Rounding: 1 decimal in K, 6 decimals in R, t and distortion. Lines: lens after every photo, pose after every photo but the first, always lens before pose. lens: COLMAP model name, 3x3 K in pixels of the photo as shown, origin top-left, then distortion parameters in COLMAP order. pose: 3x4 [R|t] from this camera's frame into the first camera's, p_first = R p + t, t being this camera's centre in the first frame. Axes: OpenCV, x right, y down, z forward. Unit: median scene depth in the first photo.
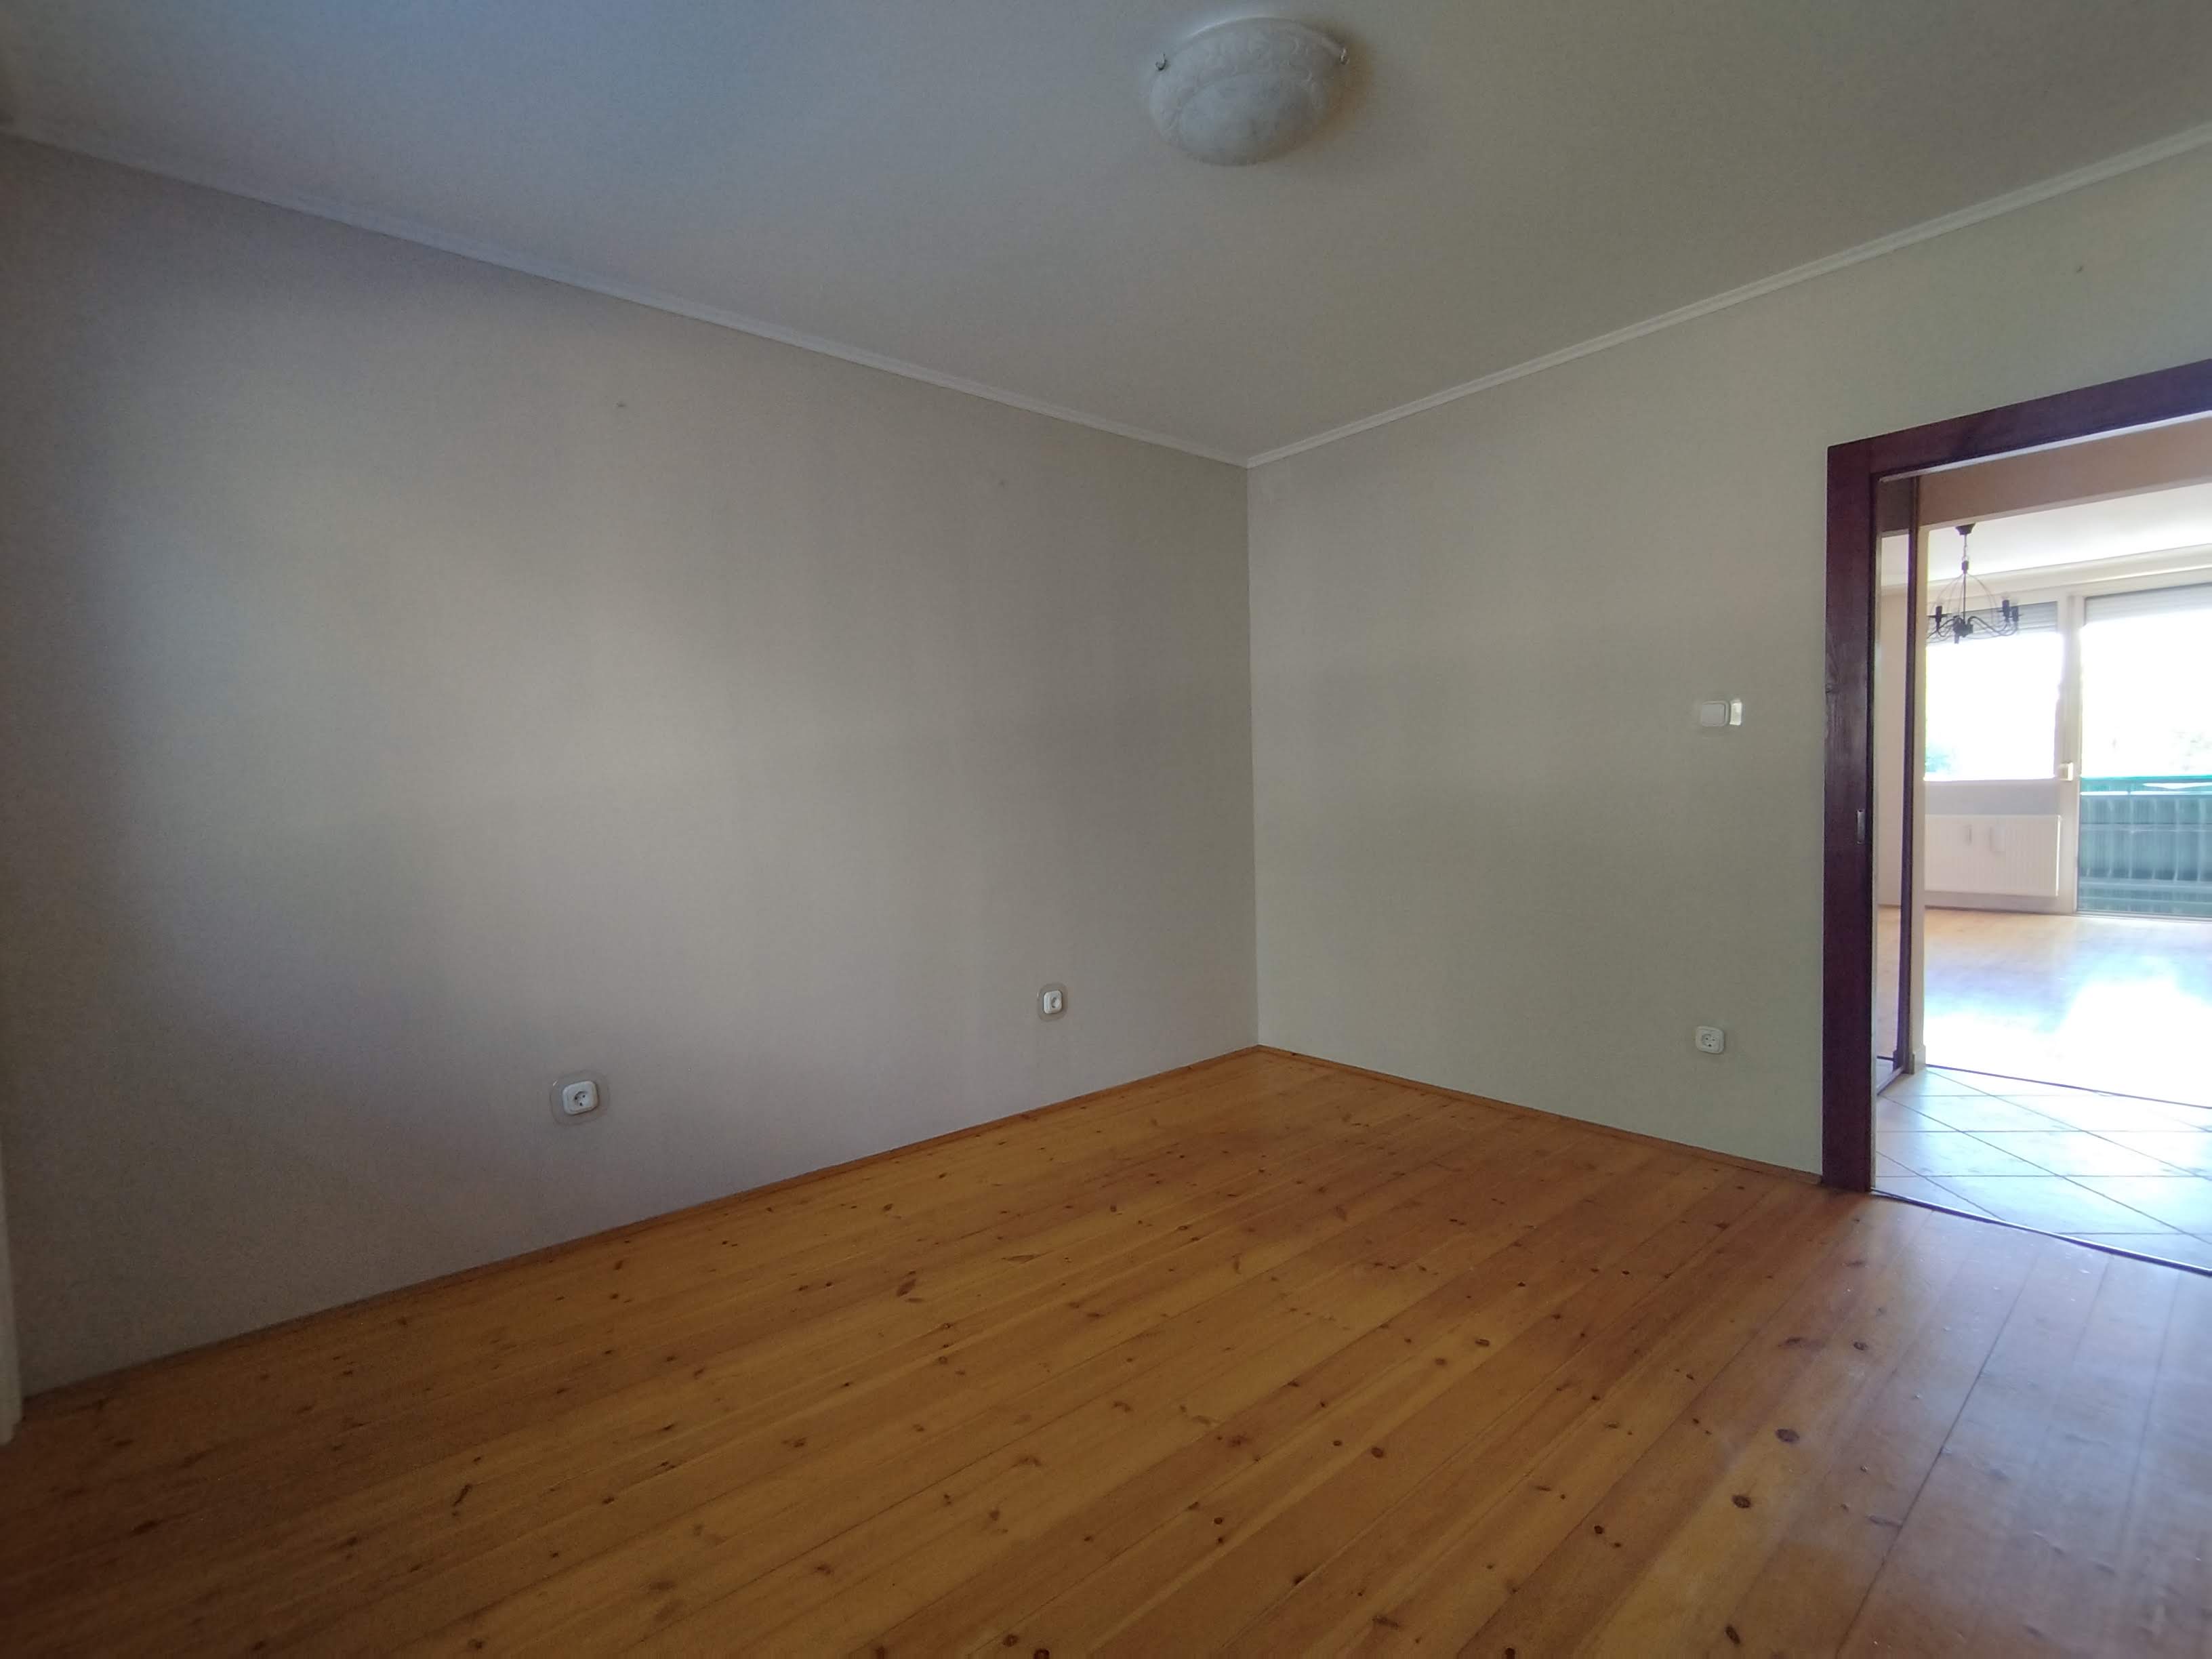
lens RADIAL K [[1010.5, 0, 1100.1], [0, 1010.5, 835.9], [0, 0, 1]] dist [-0.000707, -0.000425]
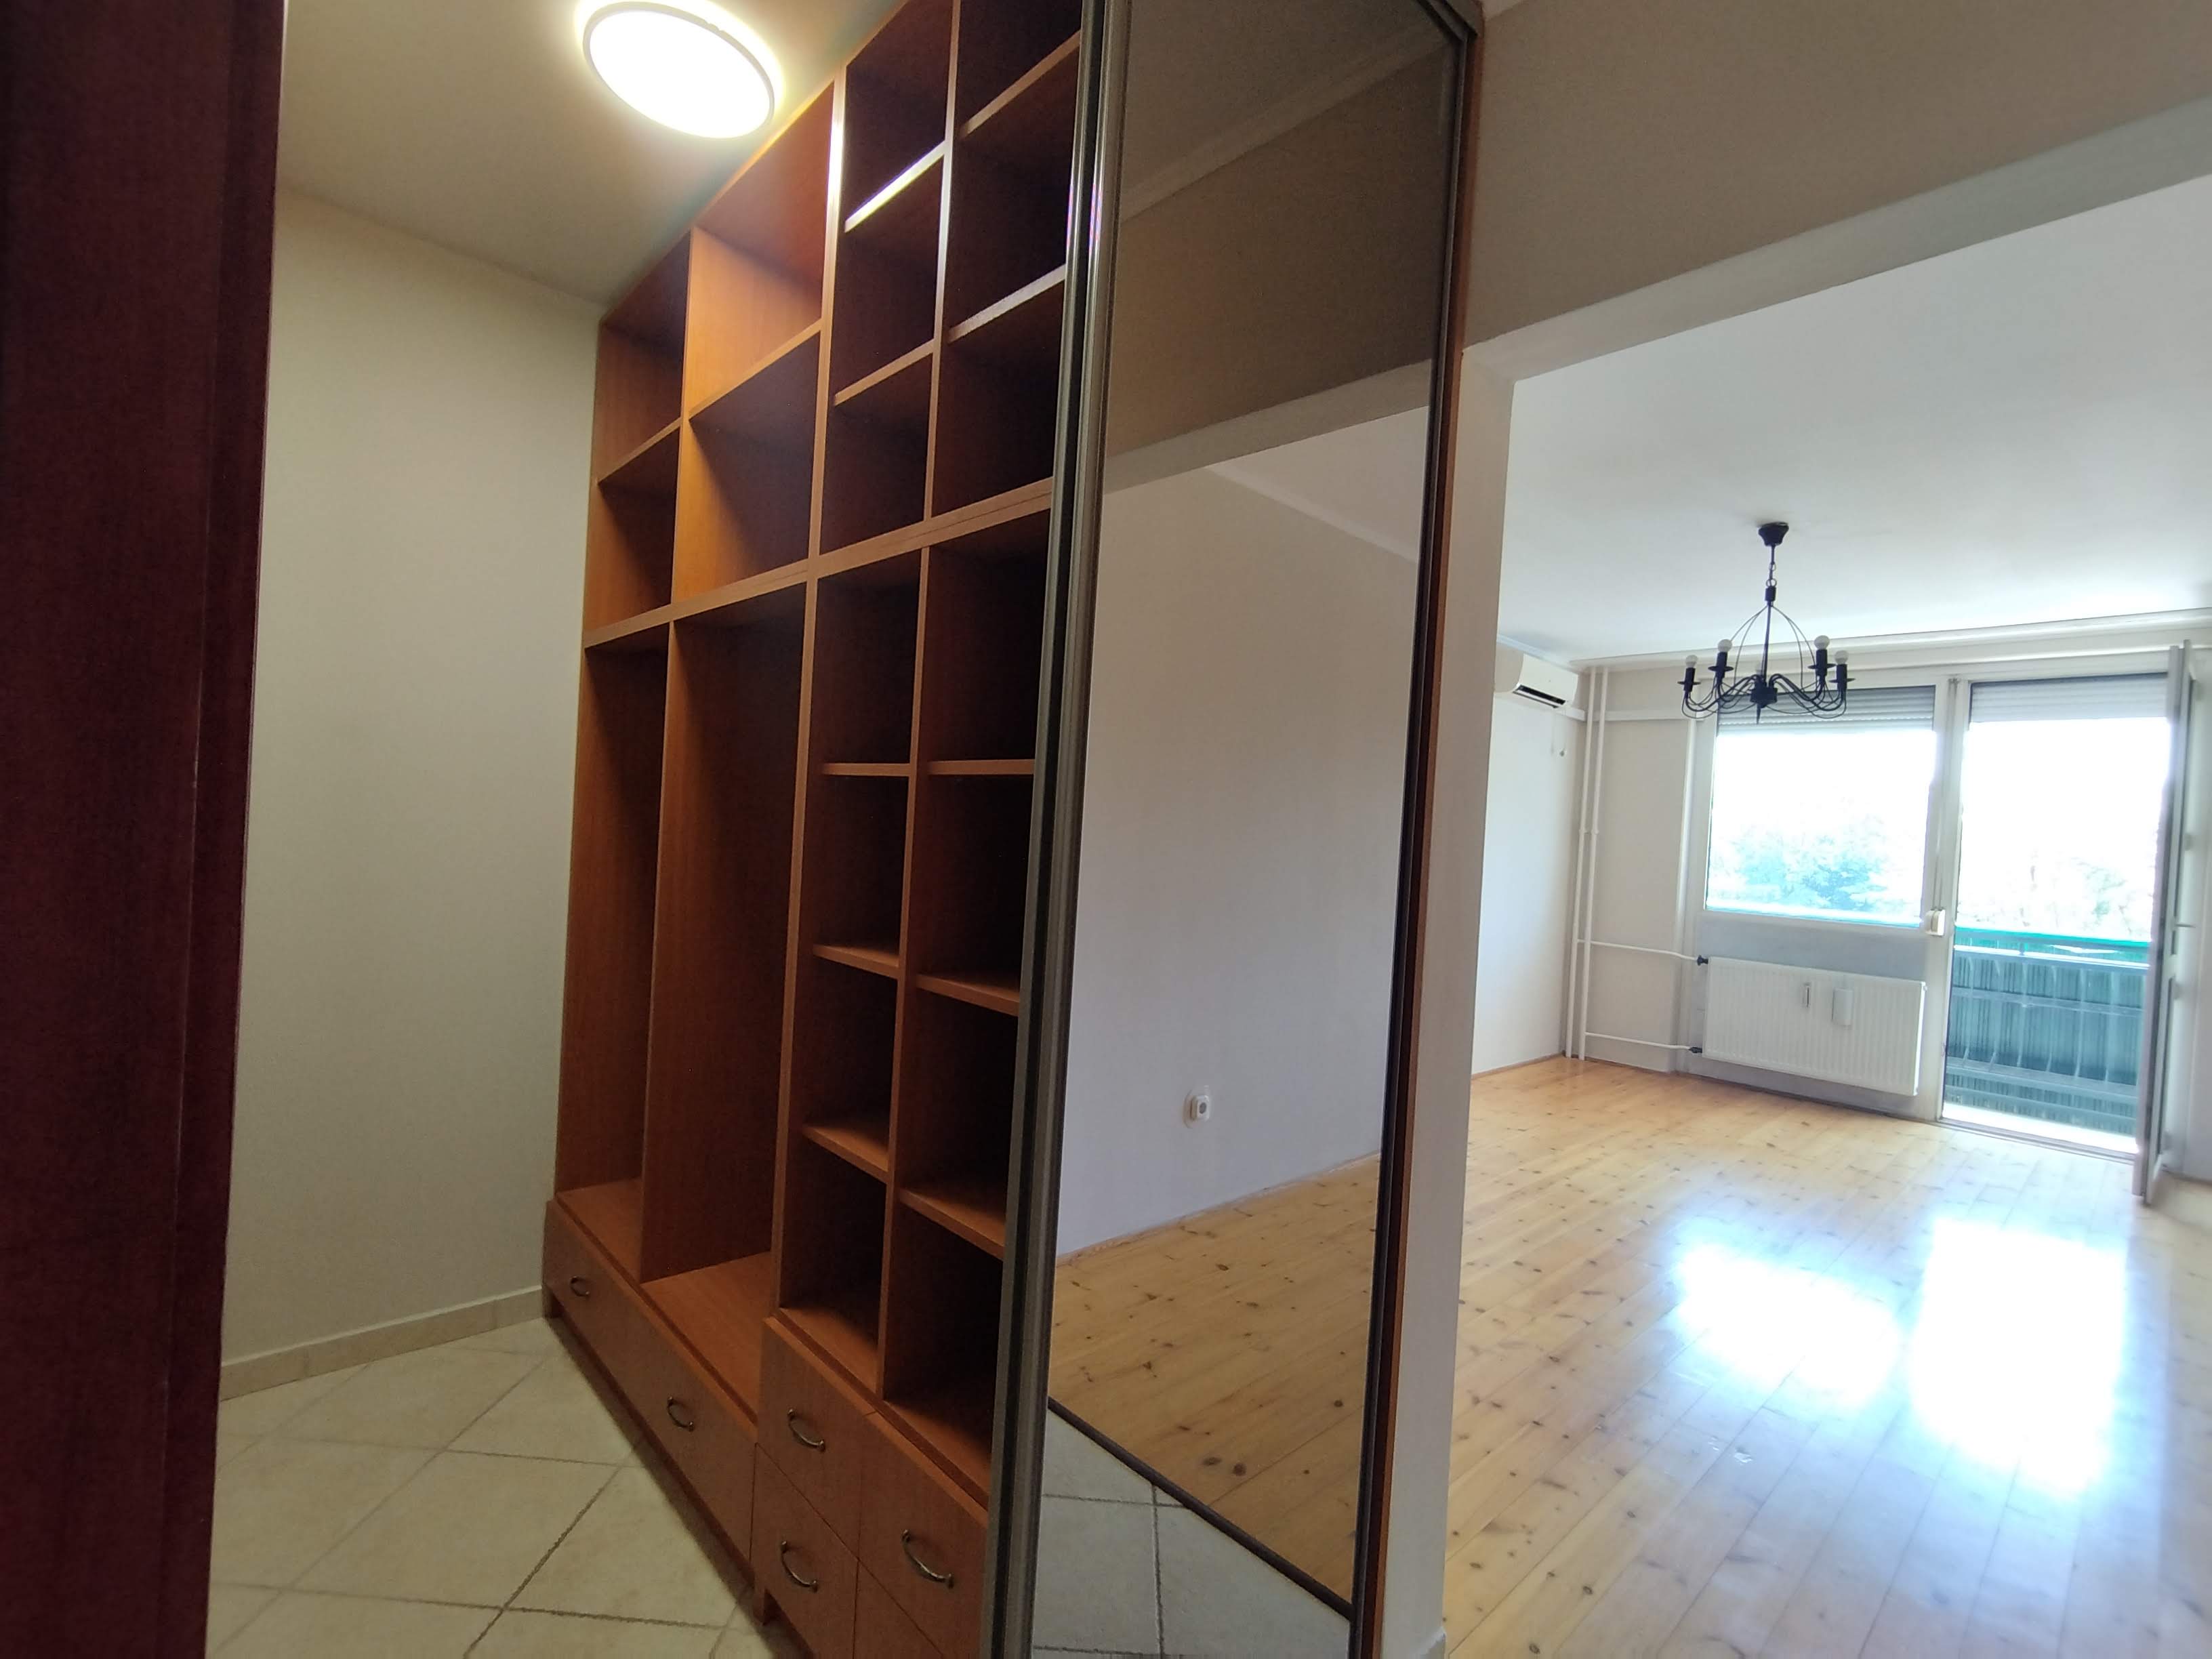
lens RADIAL K [[1010.5, 0, 1112.0], [0, 1010.5, 830.7], [0, 0, 1]] dist [-0.000707, -0.000425]
pose [[0.995142, 0.088724, 0.042669, 0.315766], [-0.086576, 0.995000, -0.049788, -0.038250], [-0.046874, 0.045852, 0.997848, 0.287645]]
